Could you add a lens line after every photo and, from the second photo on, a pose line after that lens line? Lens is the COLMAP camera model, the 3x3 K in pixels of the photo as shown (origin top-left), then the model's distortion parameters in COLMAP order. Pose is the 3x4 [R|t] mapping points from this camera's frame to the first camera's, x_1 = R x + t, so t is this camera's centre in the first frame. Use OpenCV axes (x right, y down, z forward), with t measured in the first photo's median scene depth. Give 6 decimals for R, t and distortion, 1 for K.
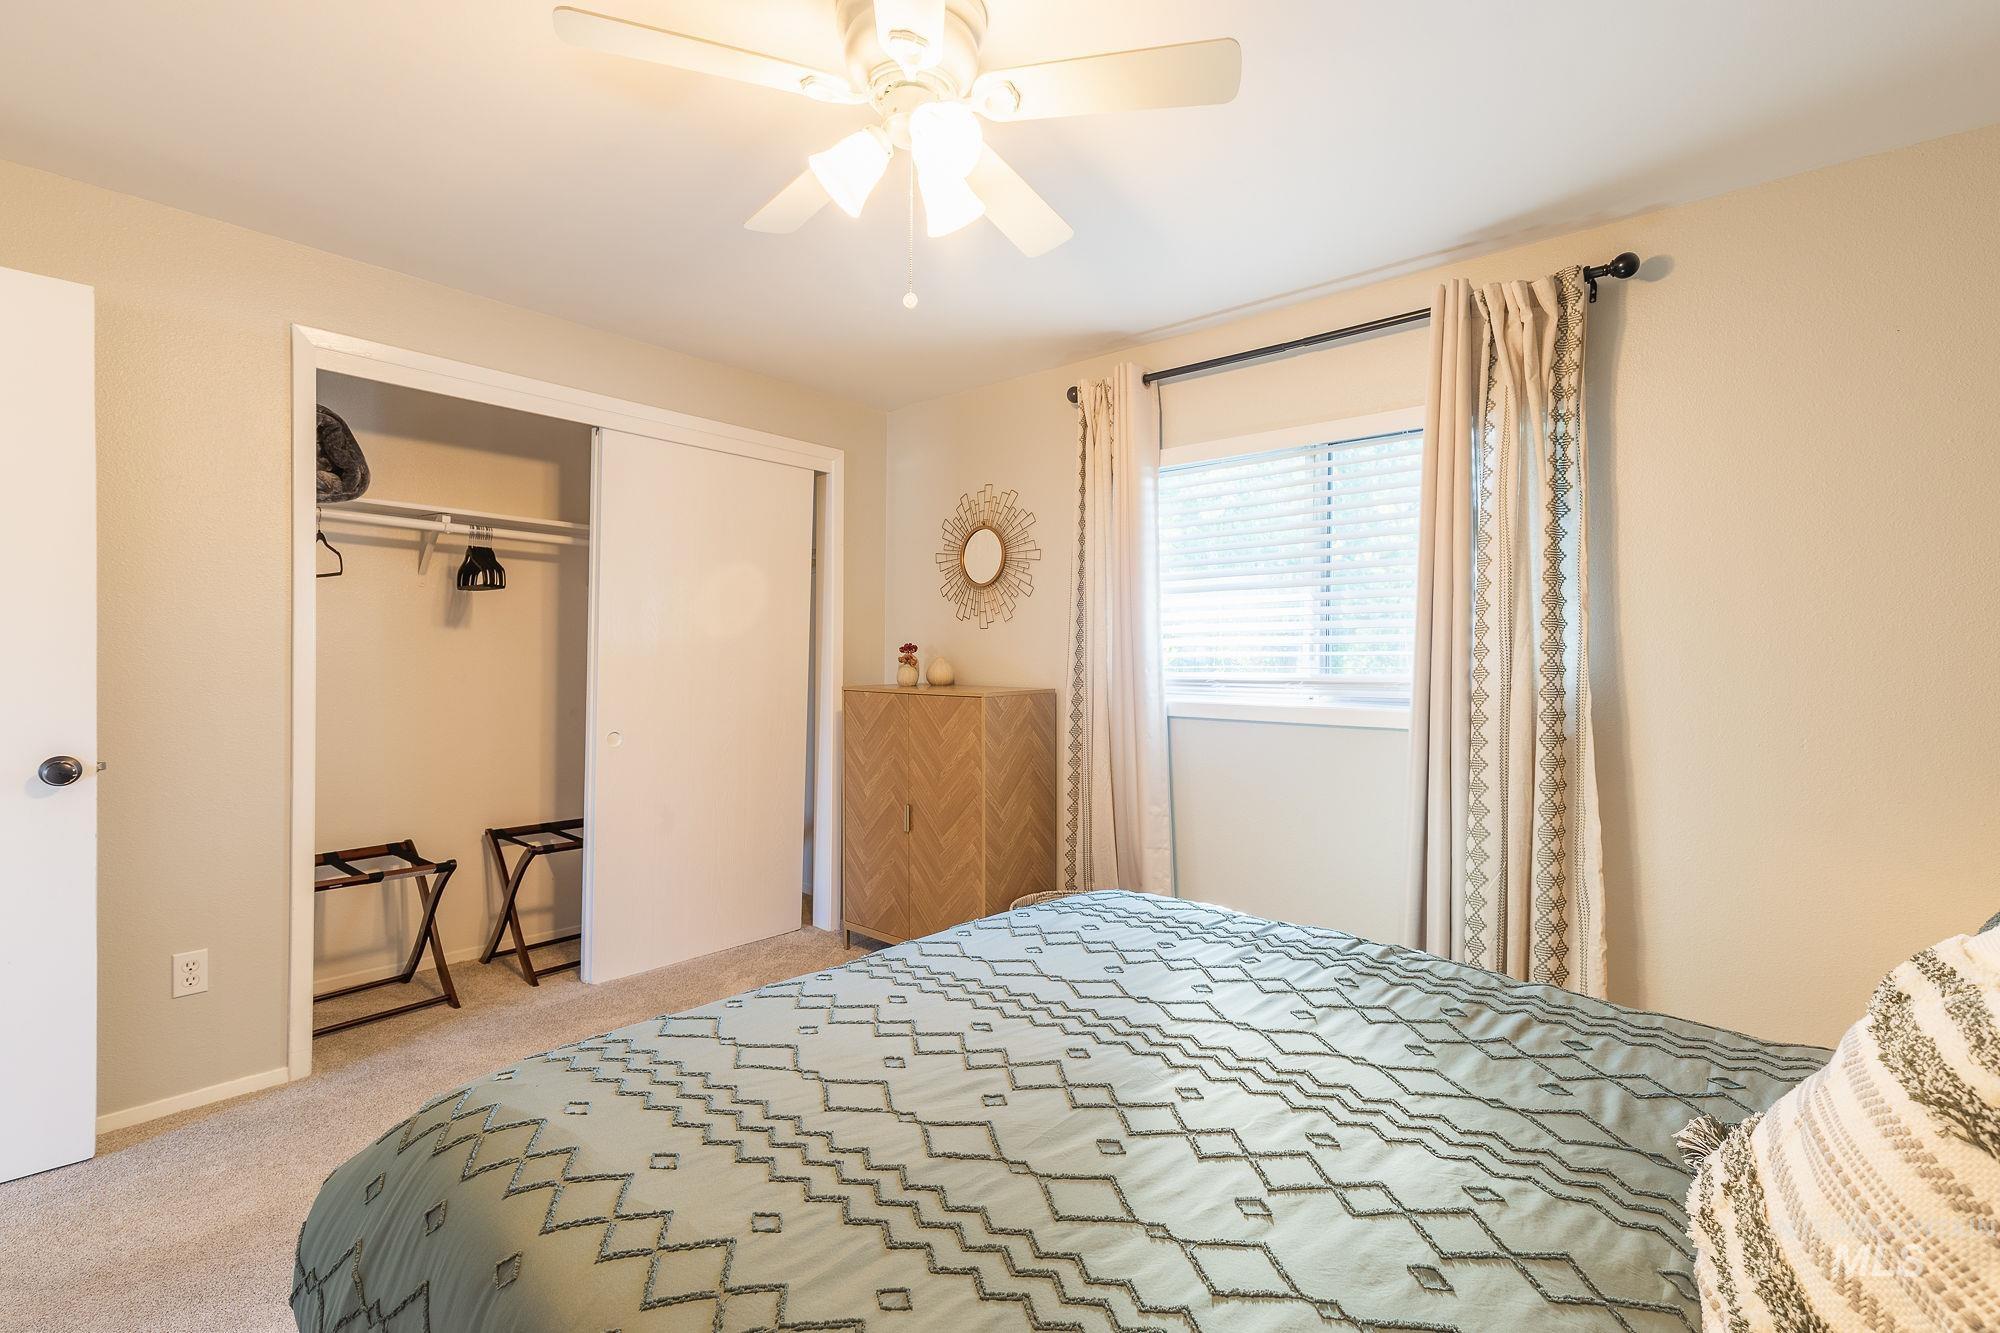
lens RADIAL K [[908.0, 0, 1016.9], [0, 908.0, 659.1], [0, 0, 1]] dist [0.004872, -0.000575]
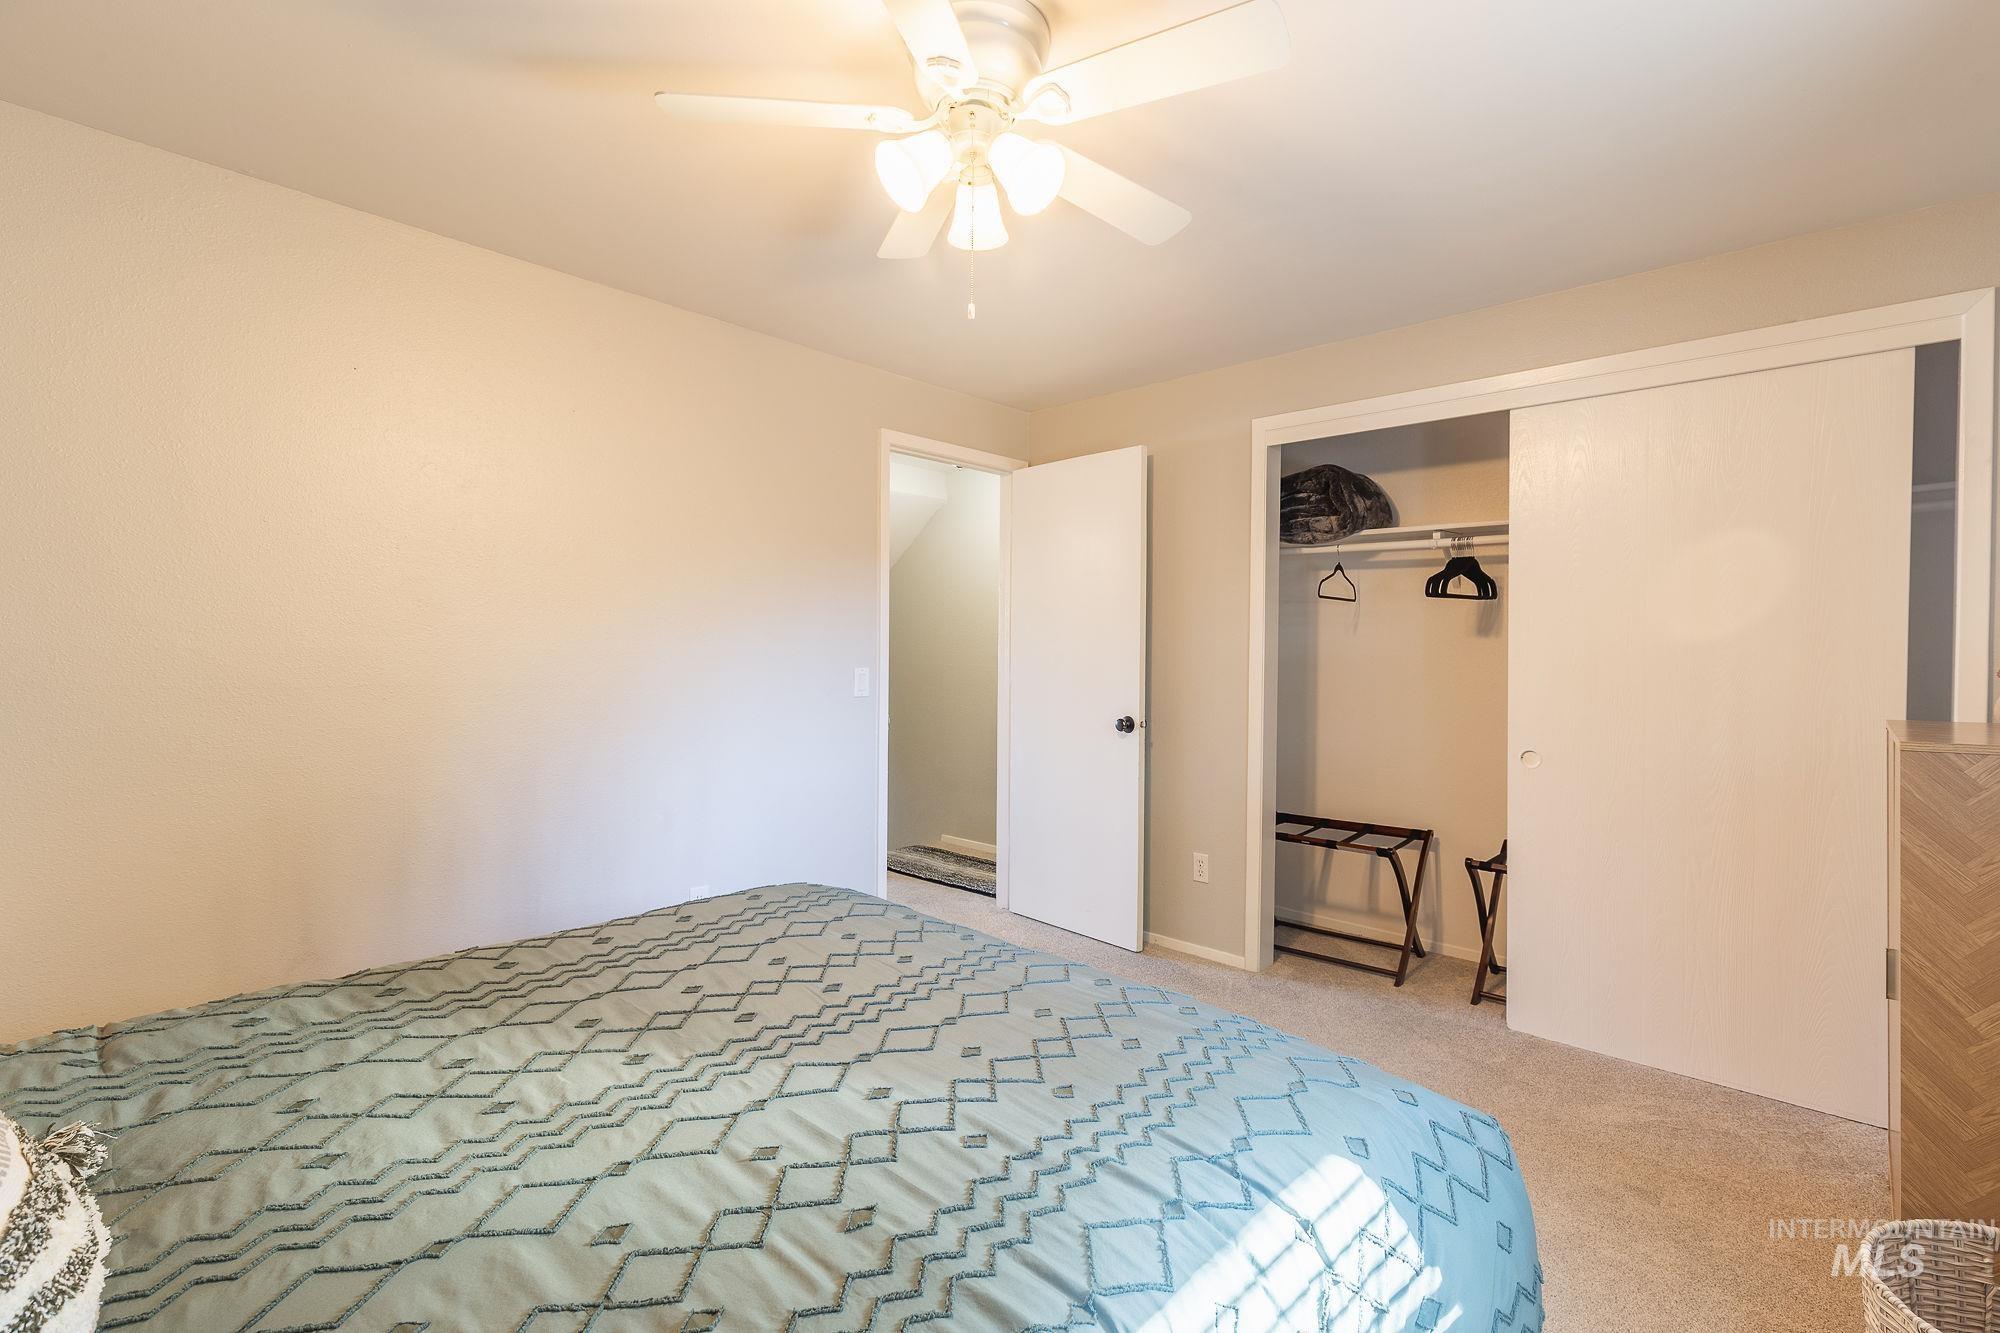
lens RADIAL K [[908.0, 0, 1019.8], [0, 908.0, 659.7], [0, 0, 1]] dist [0.004872, -0.000575]
pose [[-0.041860, -0.003614, -0.999117, 0.615579], [-0.014334, 0.999893, -0.003016, 0.003134], [0.999021, 0.014195, -0.041907, 0.740403]]
